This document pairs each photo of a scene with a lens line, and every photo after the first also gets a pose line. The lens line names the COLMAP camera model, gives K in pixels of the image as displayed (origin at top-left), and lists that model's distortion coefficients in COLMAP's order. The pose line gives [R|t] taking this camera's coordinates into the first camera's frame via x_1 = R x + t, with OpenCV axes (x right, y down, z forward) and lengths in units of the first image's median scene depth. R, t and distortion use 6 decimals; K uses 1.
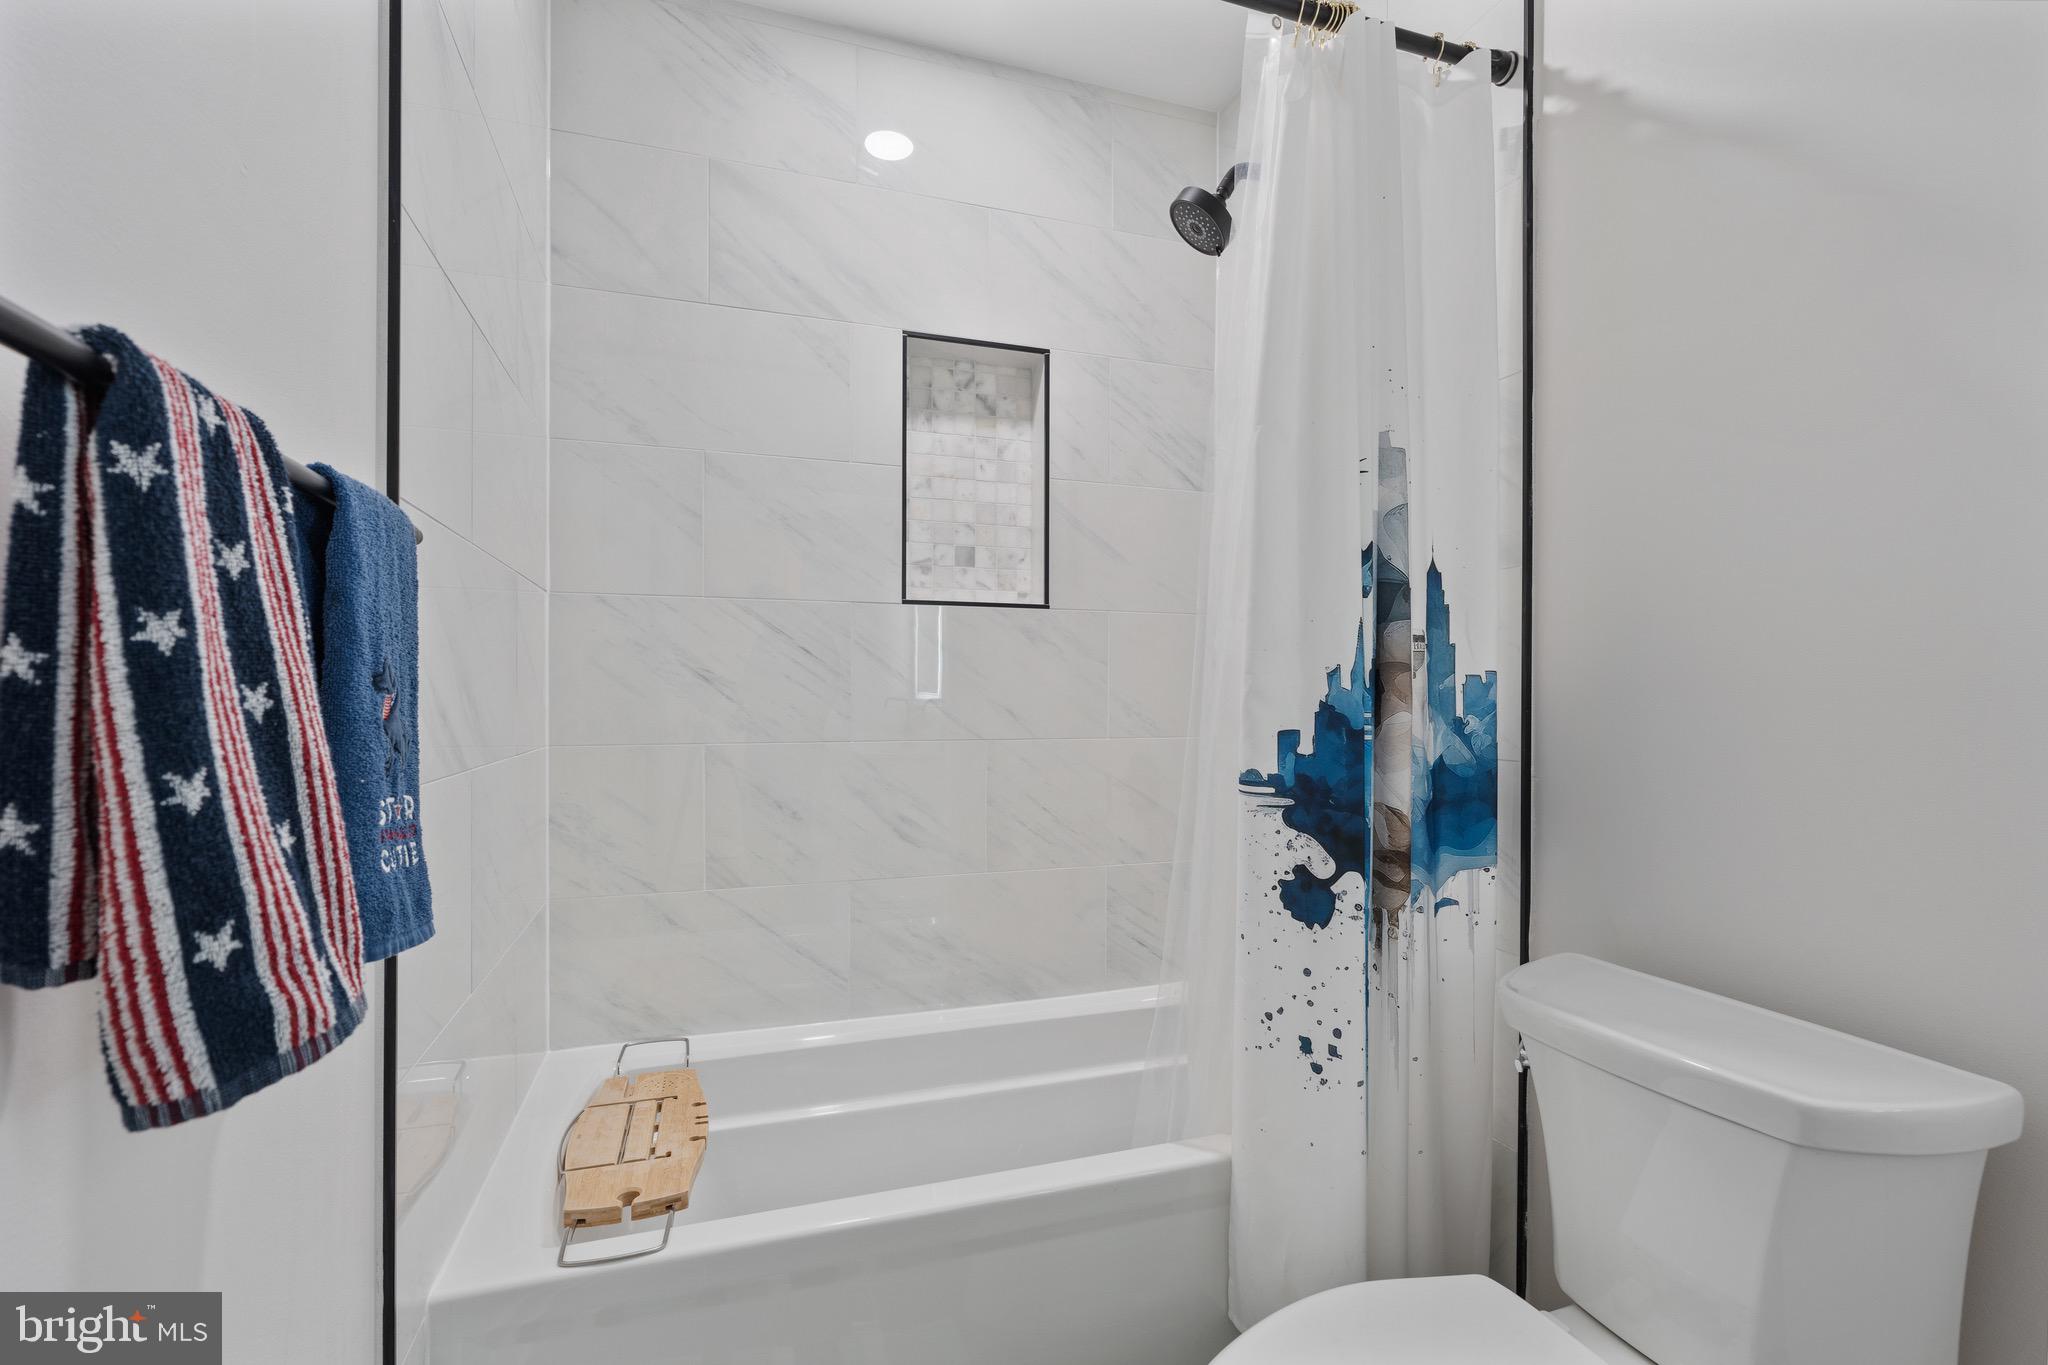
lens RADIAL K [[908.6, 0, 1023.5], [0, 908.6, 694.8], [0, 0, 1]] dist [-0.002206, -0.000094]
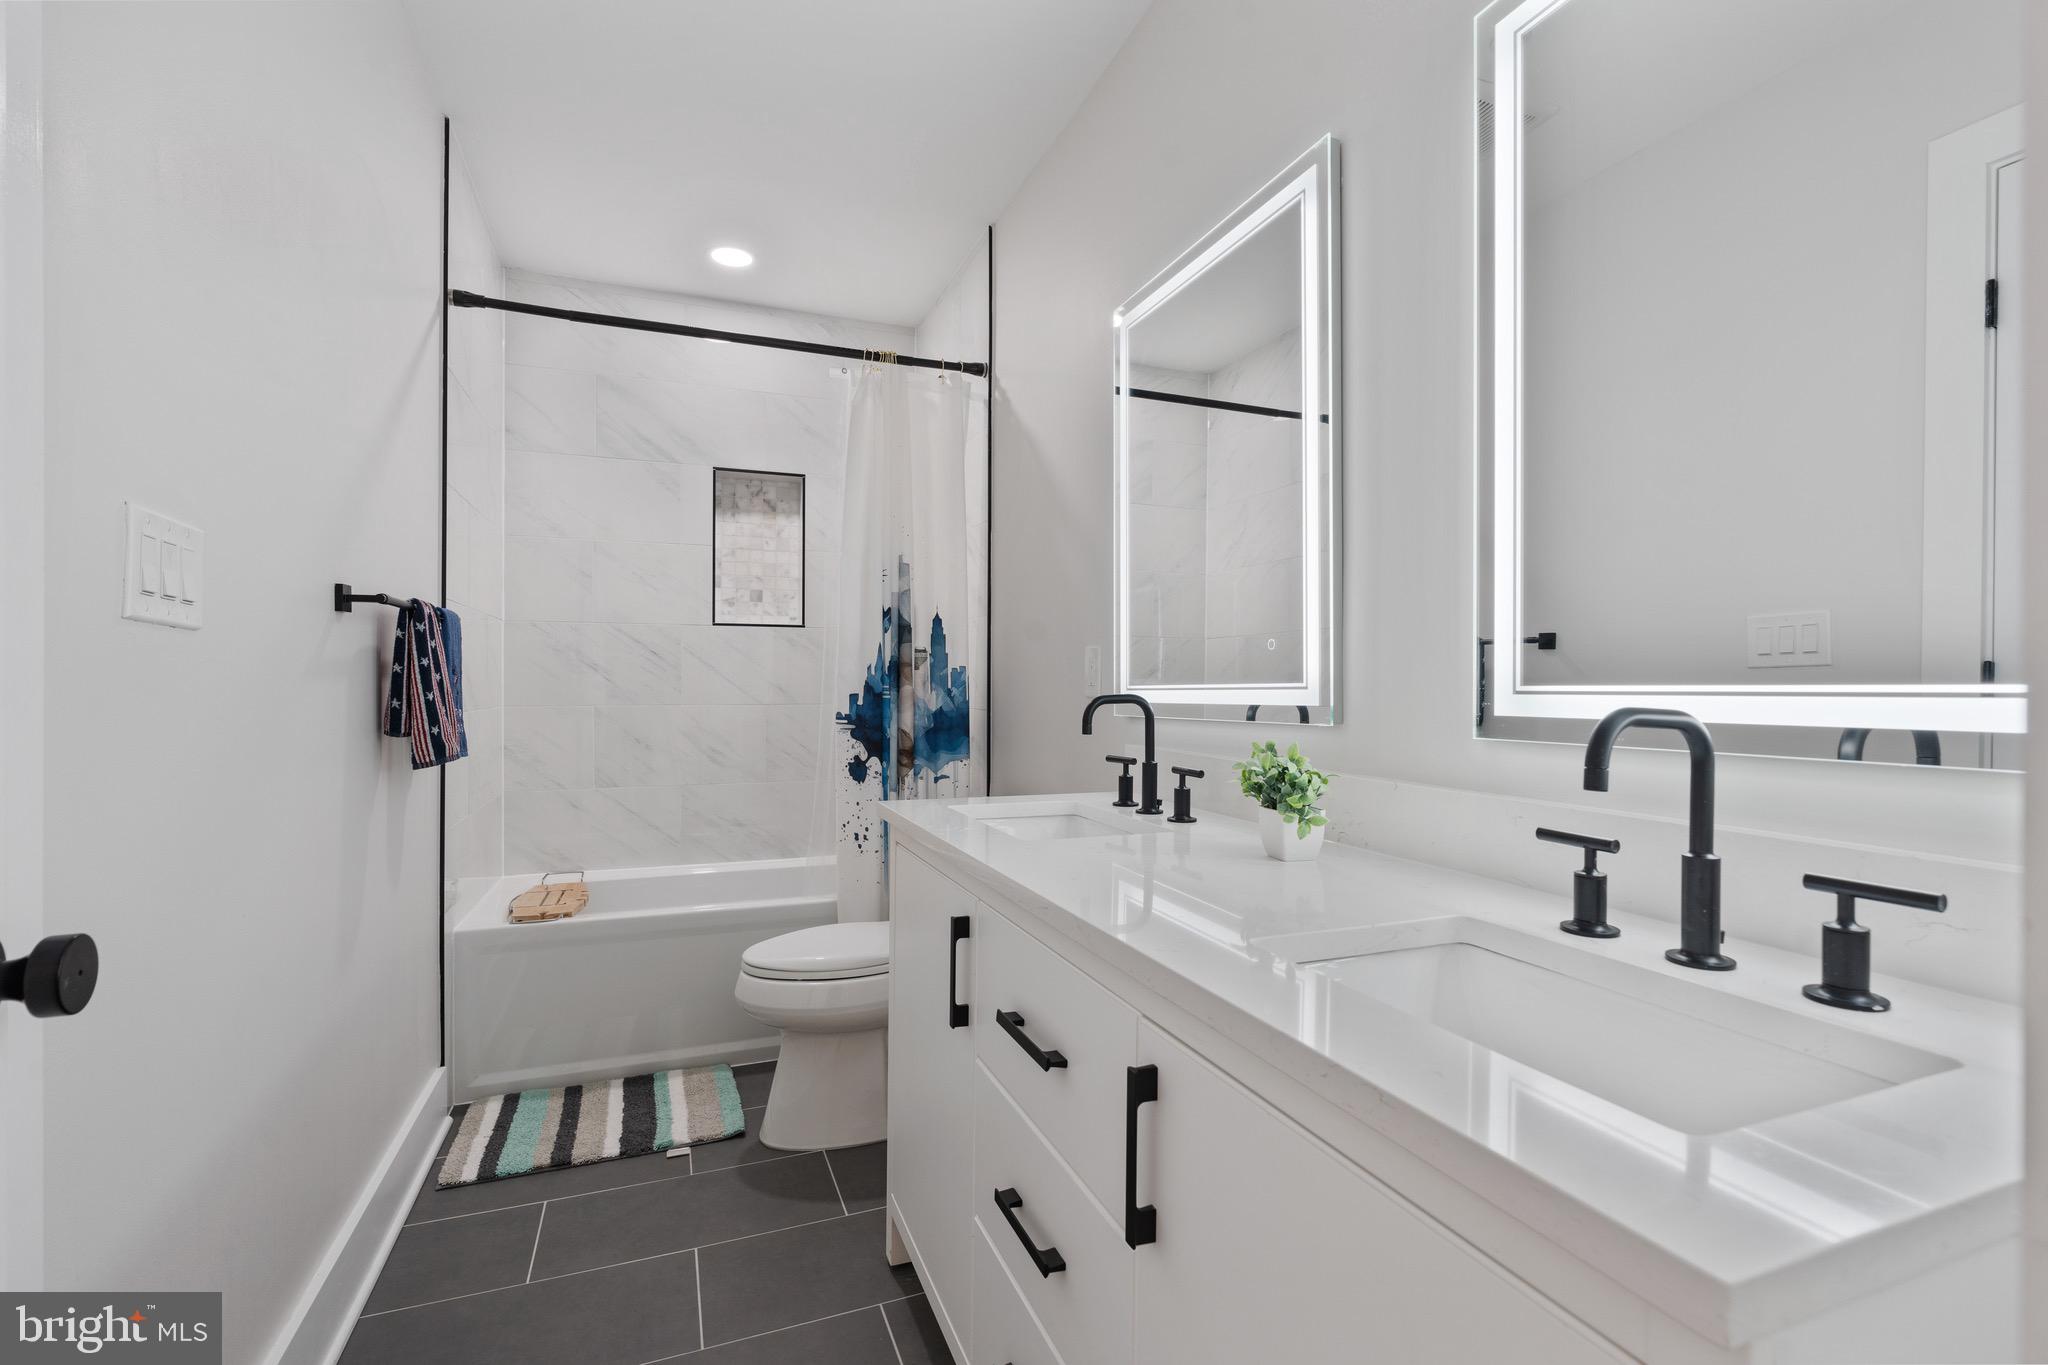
lens RADIAL K [[914.2, 0, 1020.3], [0, 914.2, 682.7], [0, 0, 1]] dist [-0.000884, -0.000064]
pose [[0.999248, 0.000244, 0.038765, 0.581053], [-0.000282, 0.999999, 0.000979, 0.009865], [-0.038765, -0.000989, 0.999248, -1.148287]]
